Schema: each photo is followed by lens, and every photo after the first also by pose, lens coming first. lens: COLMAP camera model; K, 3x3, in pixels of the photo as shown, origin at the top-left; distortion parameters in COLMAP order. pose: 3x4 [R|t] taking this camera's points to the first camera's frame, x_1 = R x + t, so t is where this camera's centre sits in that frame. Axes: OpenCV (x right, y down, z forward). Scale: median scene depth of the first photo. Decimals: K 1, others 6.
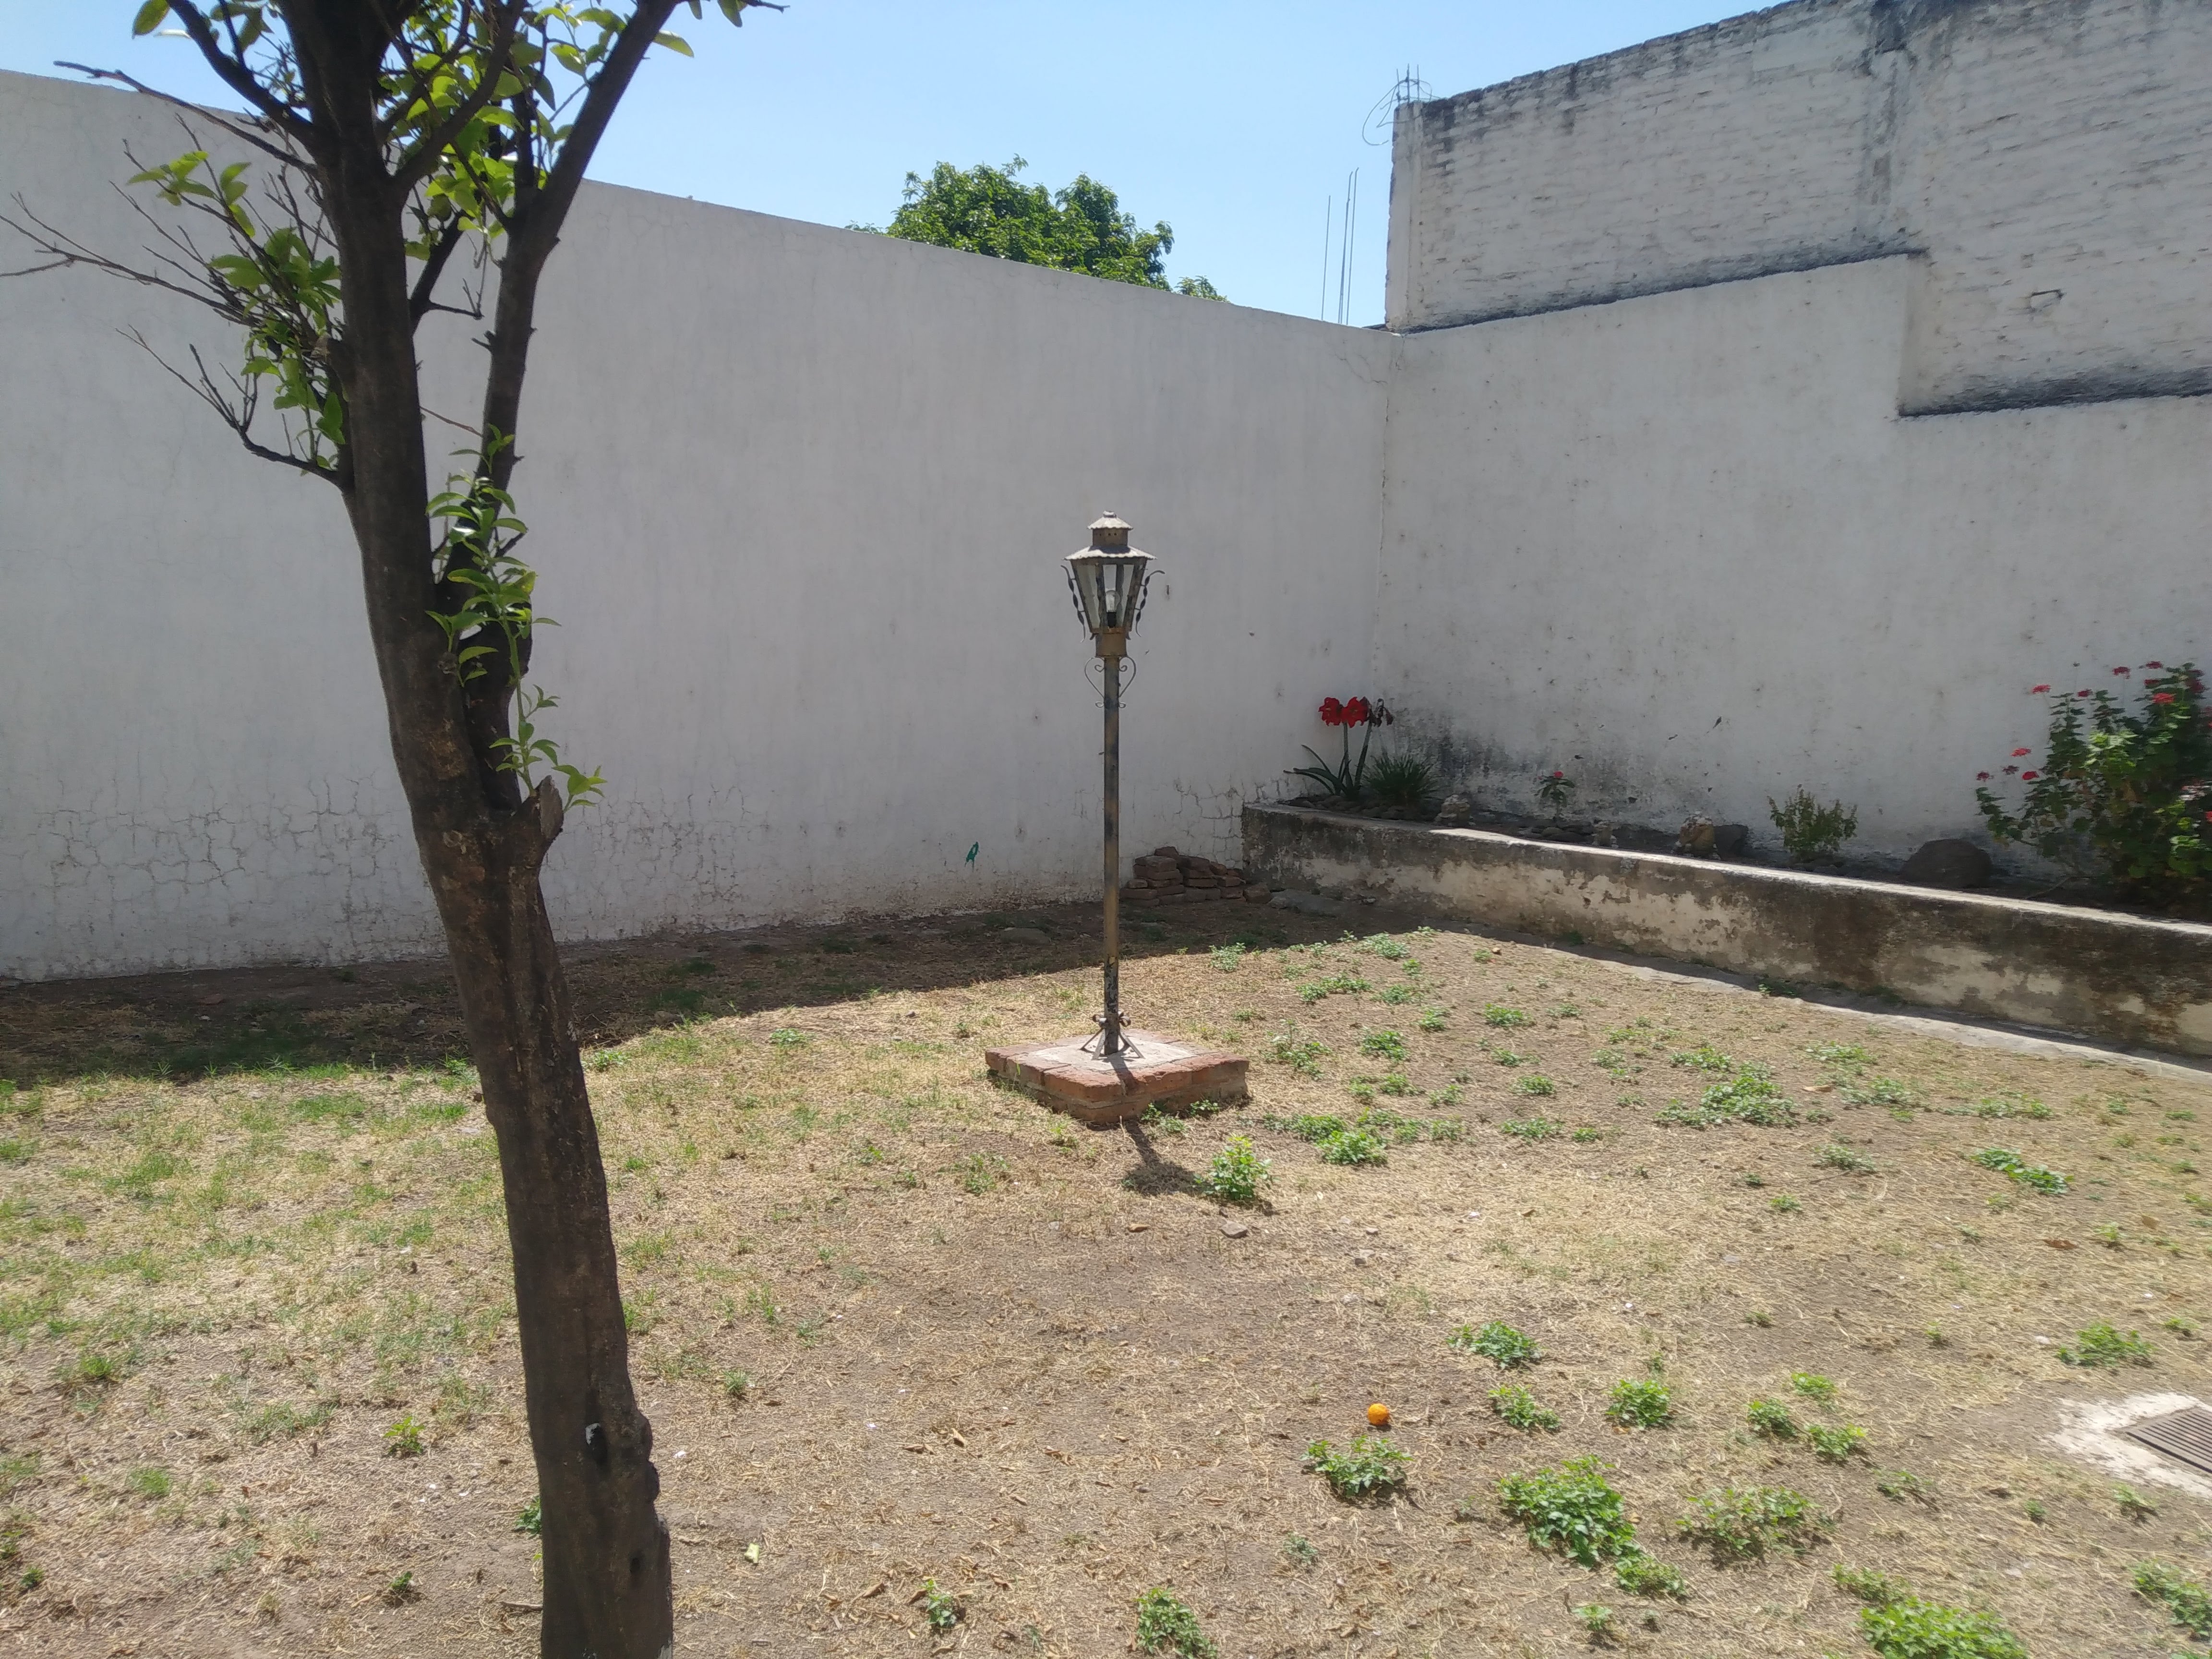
lens RADIAL K [[1740.8, 0, 1116.3], [0, 1740.8, 842.8], [0, 0, 1]] dist [0.055682, -0.037172]
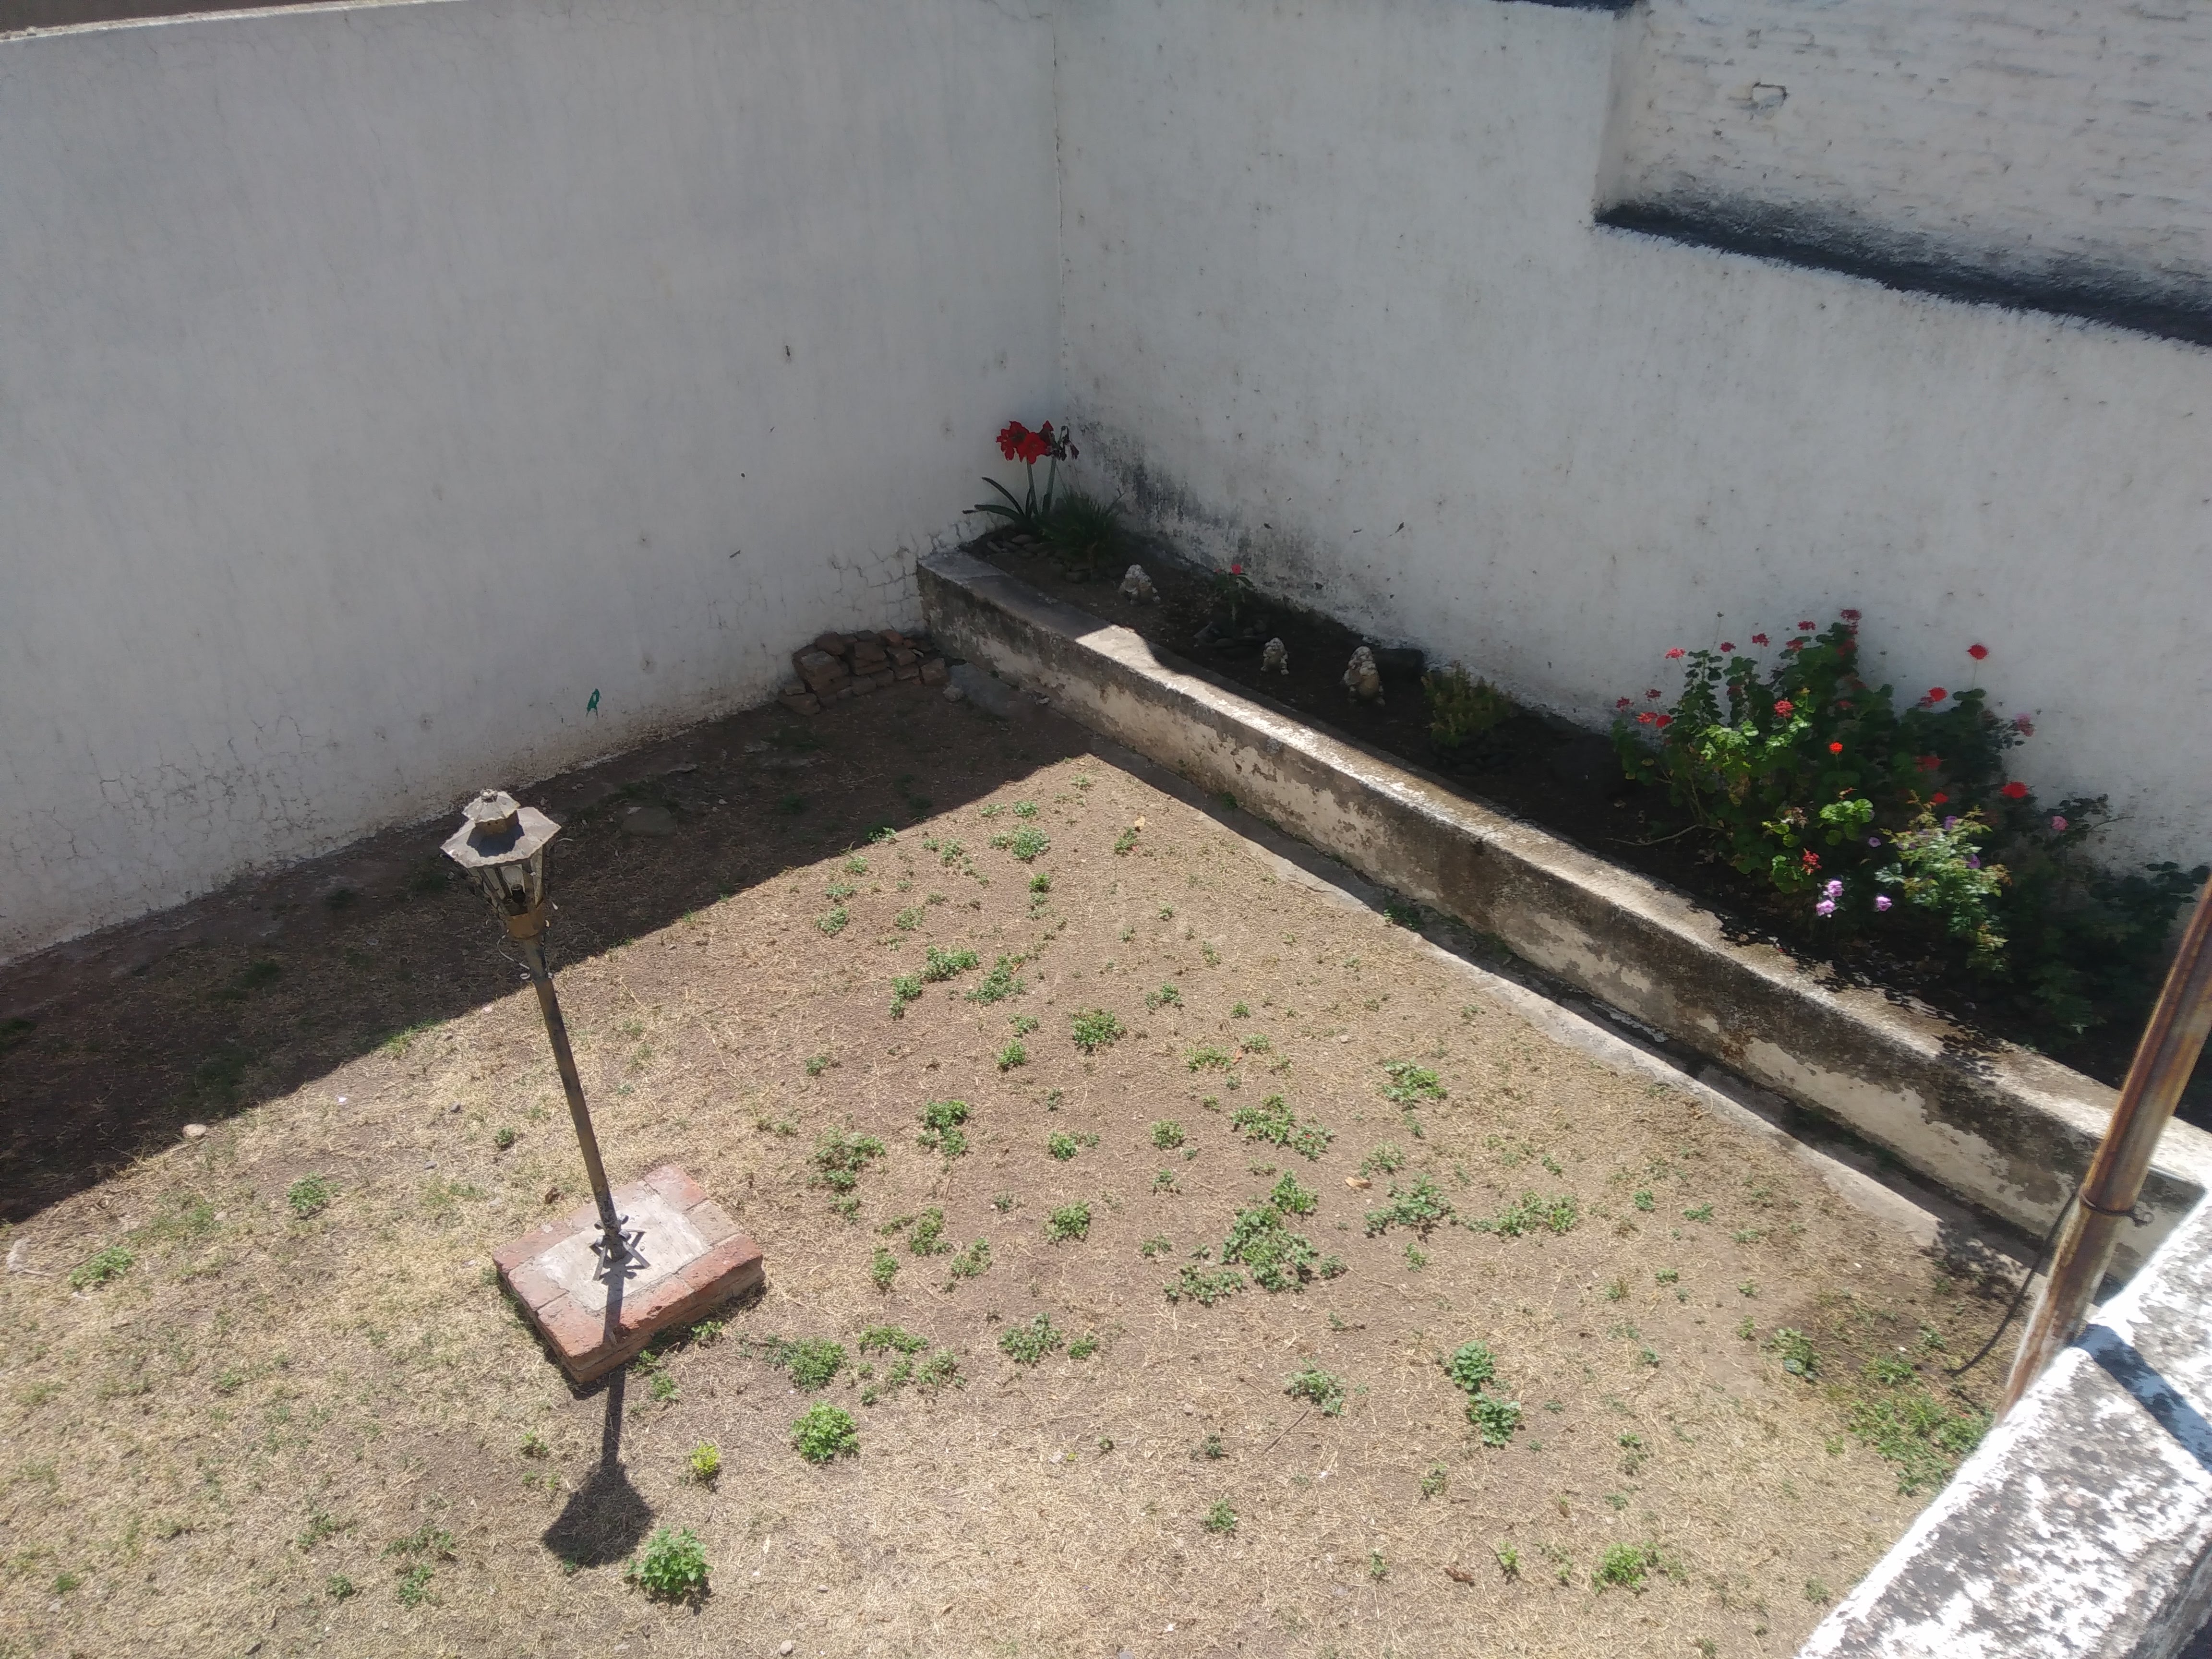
lens RADIAL K [[1740.8, 0, 1119.5], [0, 1740.8, 835.7], [0, 0, 1]] dist [0.055682, -0.037172]
pose [[0.997956, -0.061976, 0.015595, 0.191602], [0.049078, 0.899509, 0.434137, -0.348119], [-0.040934, -0.432485, 0.900712, 0.147022]]
